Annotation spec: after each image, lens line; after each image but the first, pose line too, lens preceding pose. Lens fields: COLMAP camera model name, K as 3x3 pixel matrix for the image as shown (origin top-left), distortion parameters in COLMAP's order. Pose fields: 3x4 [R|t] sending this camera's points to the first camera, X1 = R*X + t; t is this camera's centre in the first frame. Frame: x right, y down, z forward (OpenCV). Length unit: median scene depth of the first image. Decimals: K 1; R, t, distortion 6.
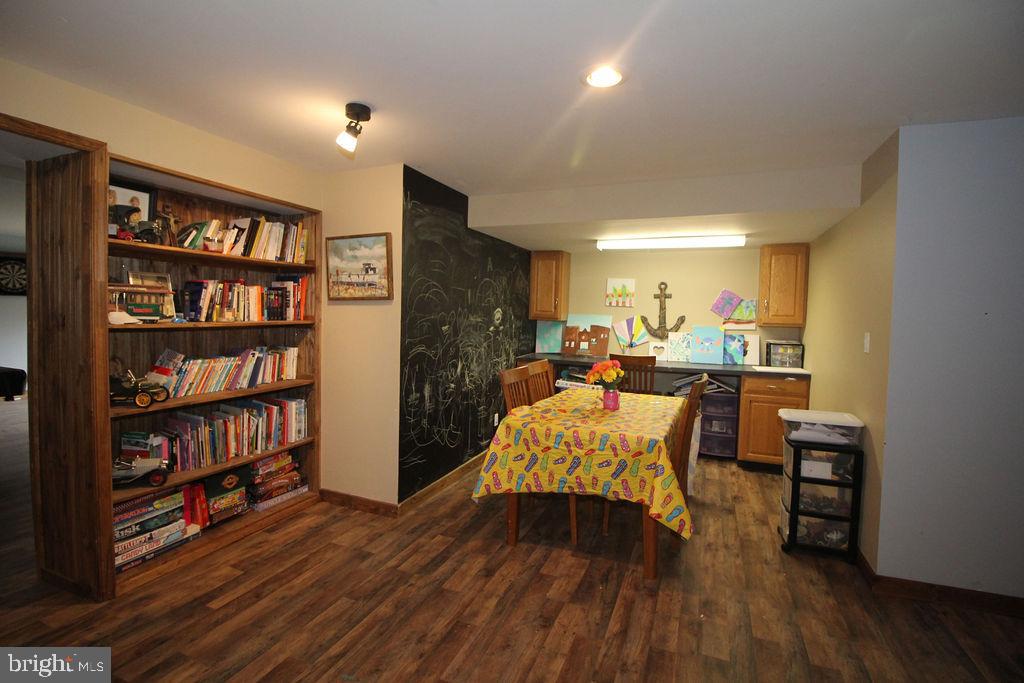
lens RADIAL K [[476.7, 0, 513.8], [0, 476.7, 336.5], [0, 0, 1]] dist [-0.008438, -0.007136]
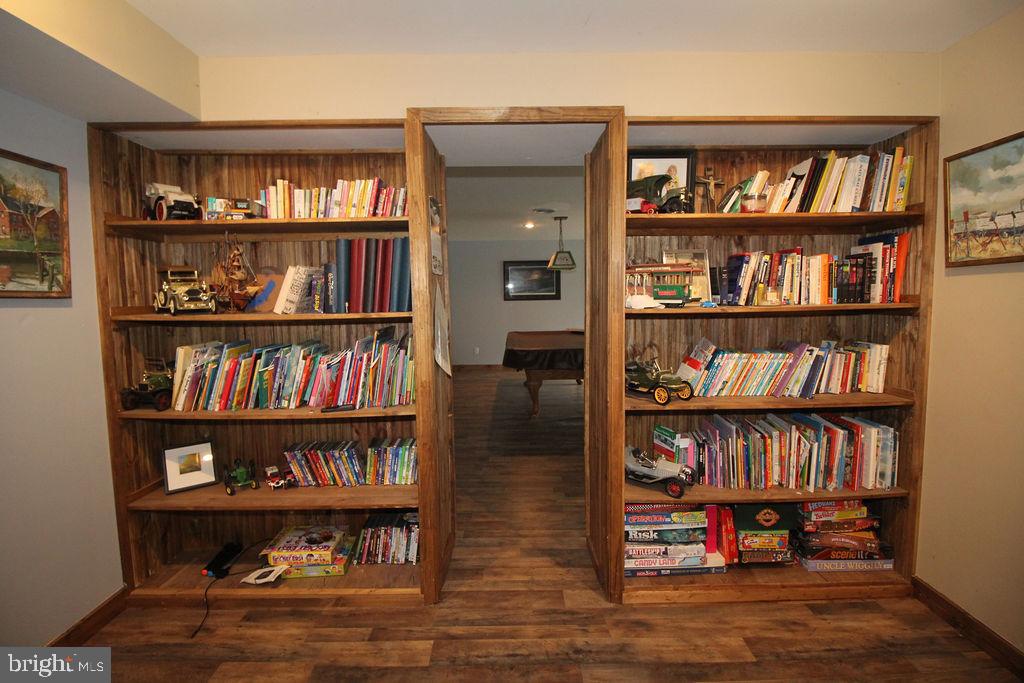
lens RADIAL K [[476.7, 0, 515.7], [0, 476.7, 330.9], [0, 0, 1]] dist [-0.008438, -0.007136]
pose [[0.381105, 0.041097, -0.923618, -0.064194], [-0.023609, 0.999118, 0.034715, -0.007269], [0.924230, 0.008576, 0.381739, 0.331863]]
